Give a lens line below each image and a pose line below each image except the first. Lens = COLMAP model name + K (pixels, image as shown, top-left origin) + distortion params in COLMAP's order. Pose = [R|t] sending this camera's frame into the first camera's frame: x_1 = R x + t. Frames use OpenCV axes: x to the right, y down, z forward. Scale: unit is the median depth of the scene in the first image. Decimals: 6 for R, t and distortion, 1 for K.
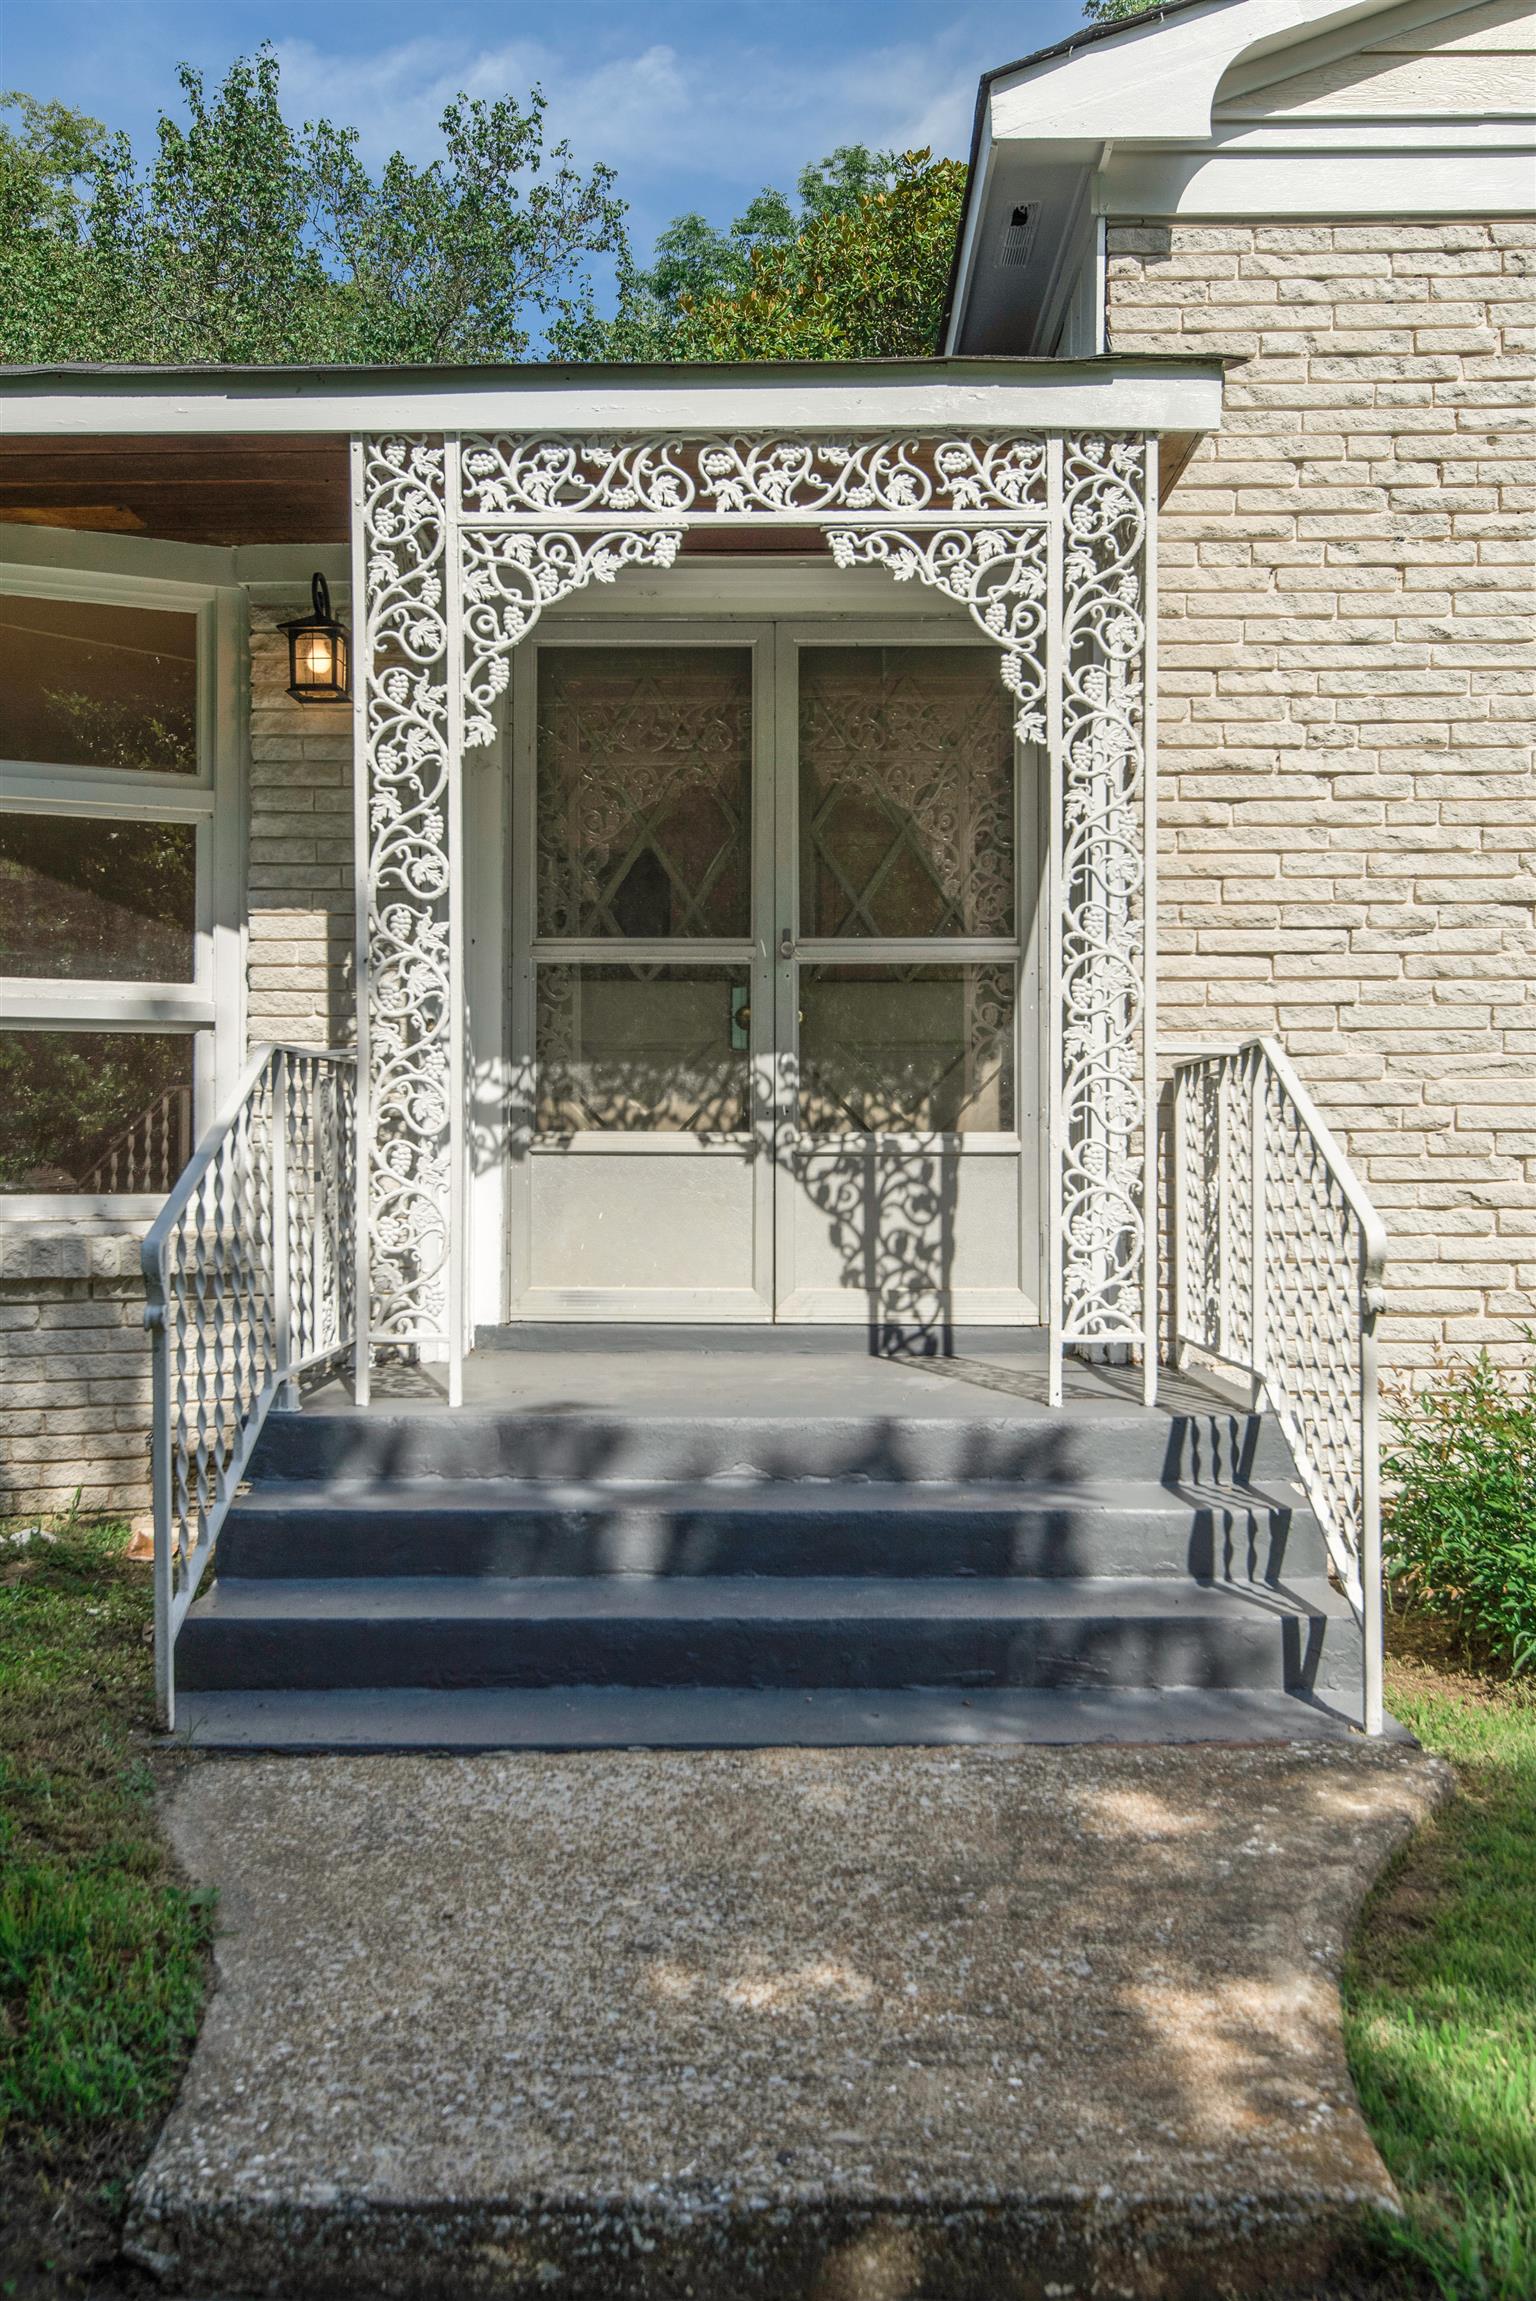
lens RADIAL K [[1633.9, 0, 767.1], [0, 1633.9, 1153.7], [0, 0, 1]] dist [0.006073, 0.002262]
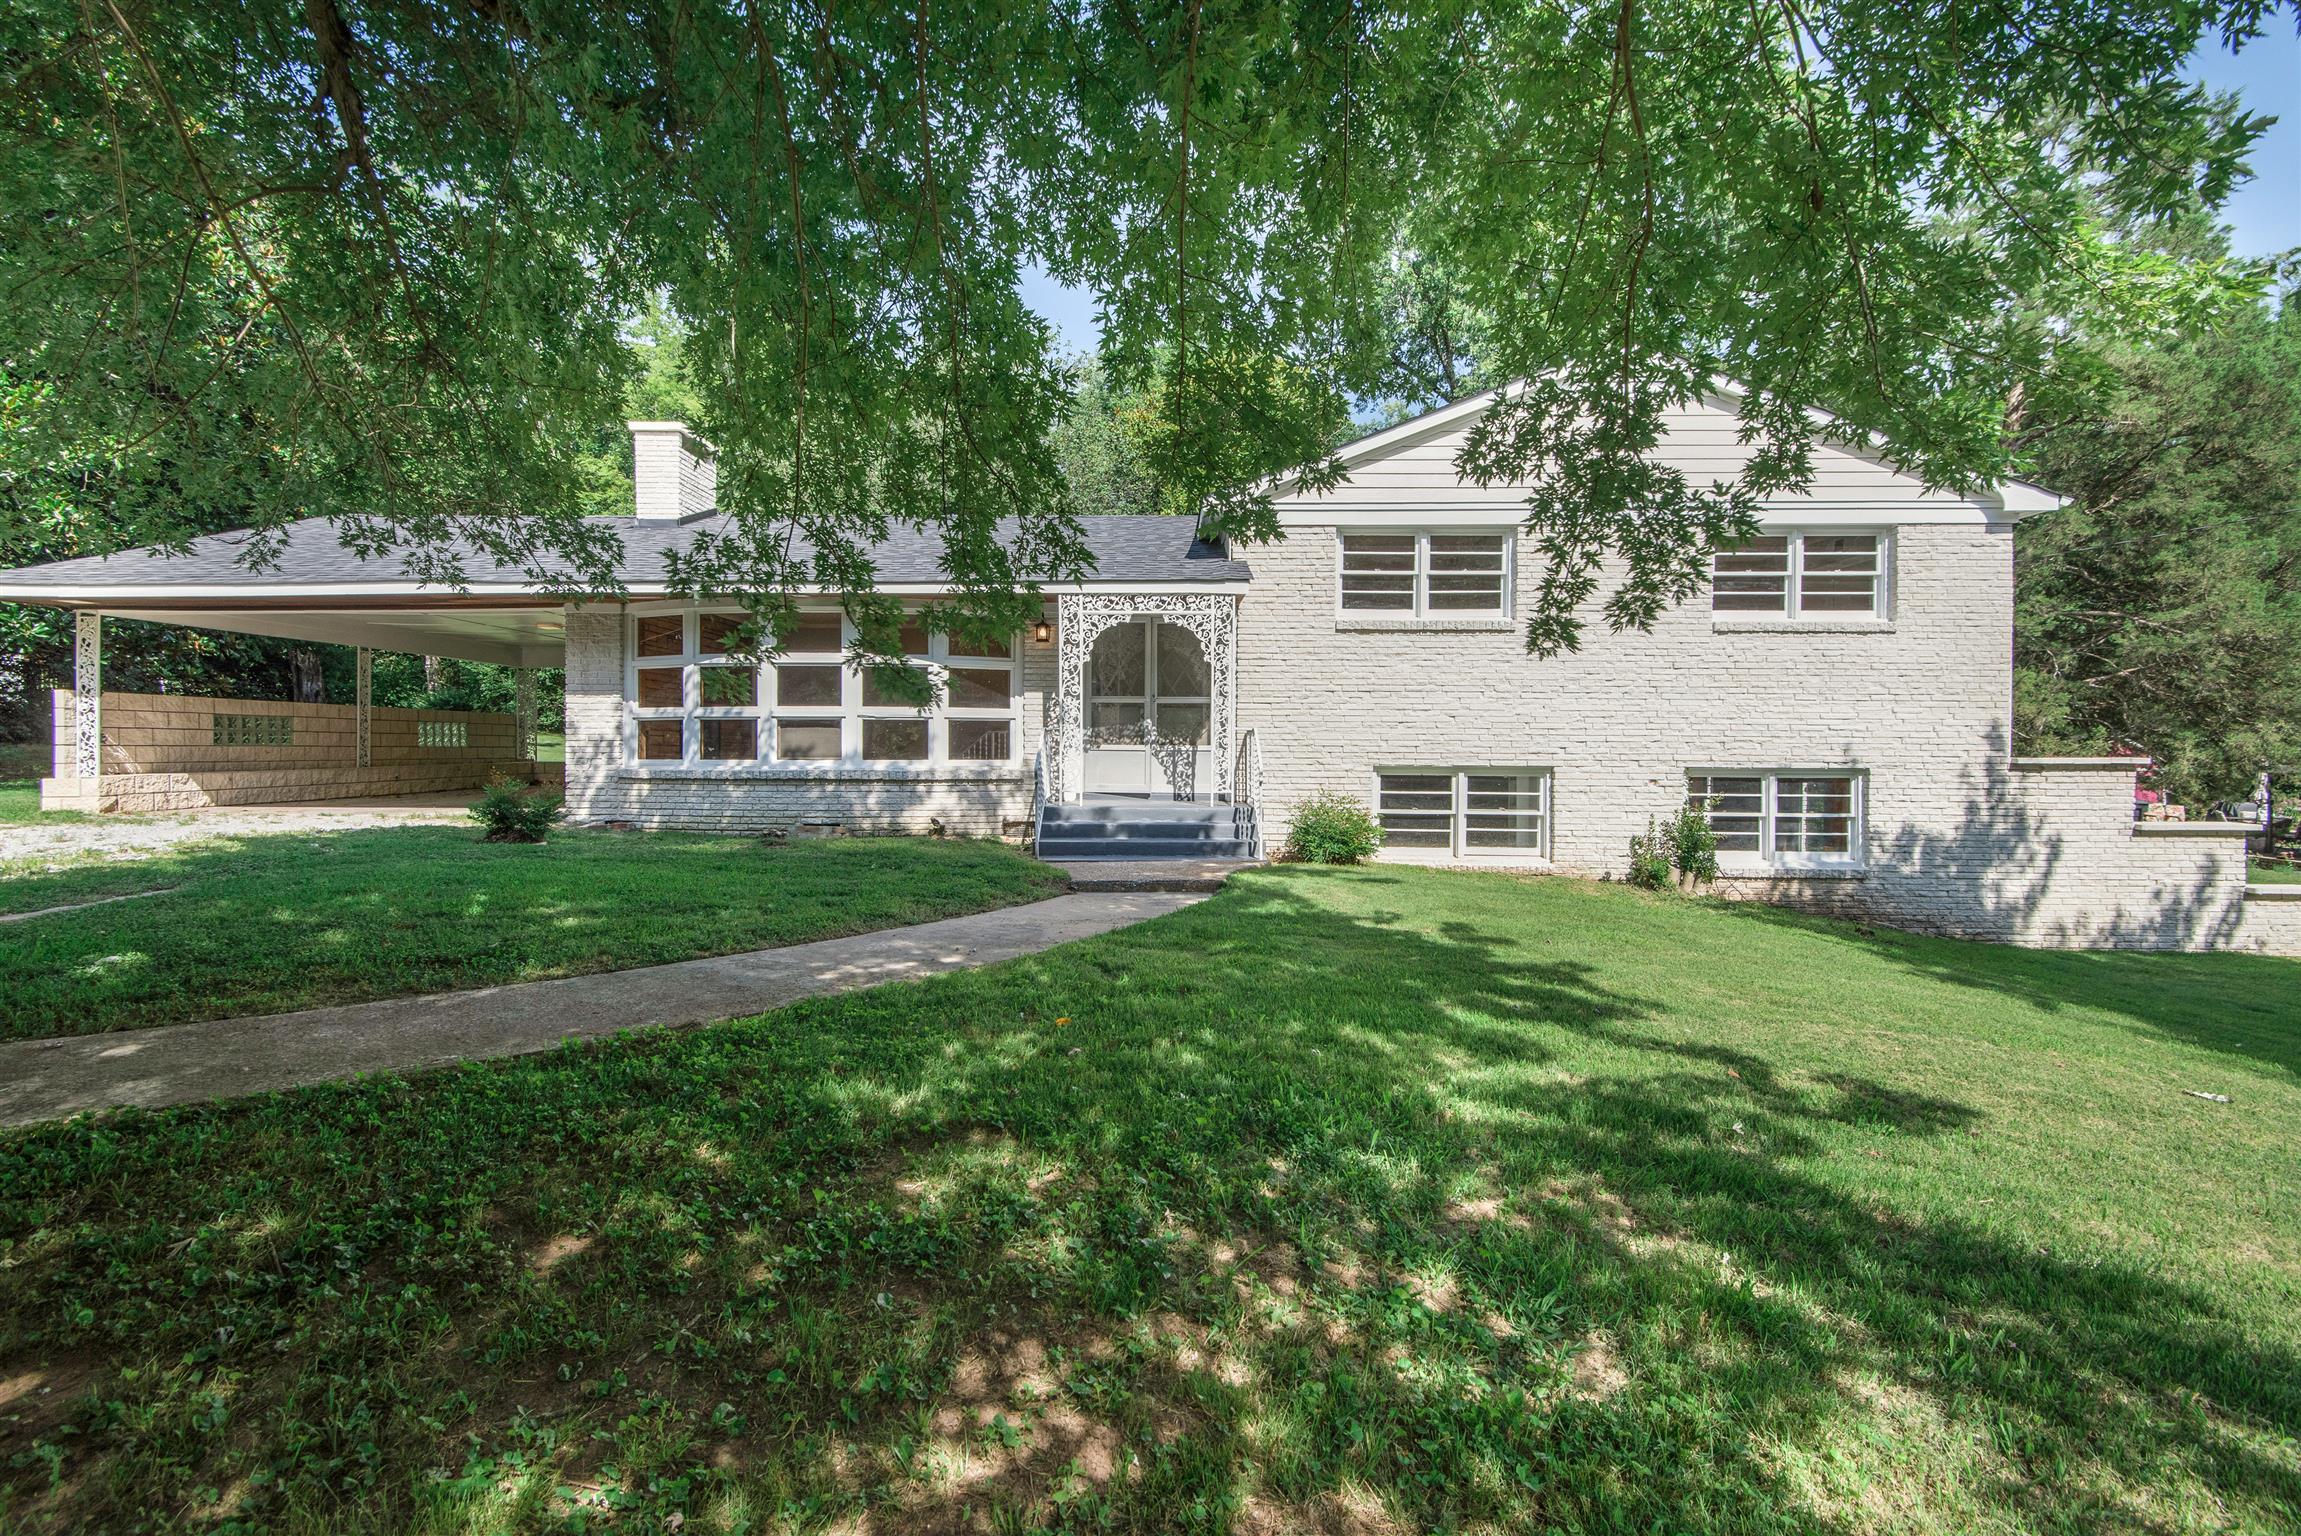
lens RADIAL K [[1633.9, 0, 1156.0], [0, 1633.9, 759.6], [0, 0, 1]] dist [0.006073, 0.002262]
pose [[0.999928, 0.004670, 0.011048, -0.029493], [-0.004754, 0.999960, 0.007608, -0.010991], [-0.011012, -0.007660, 0.999910, -3.363896]]
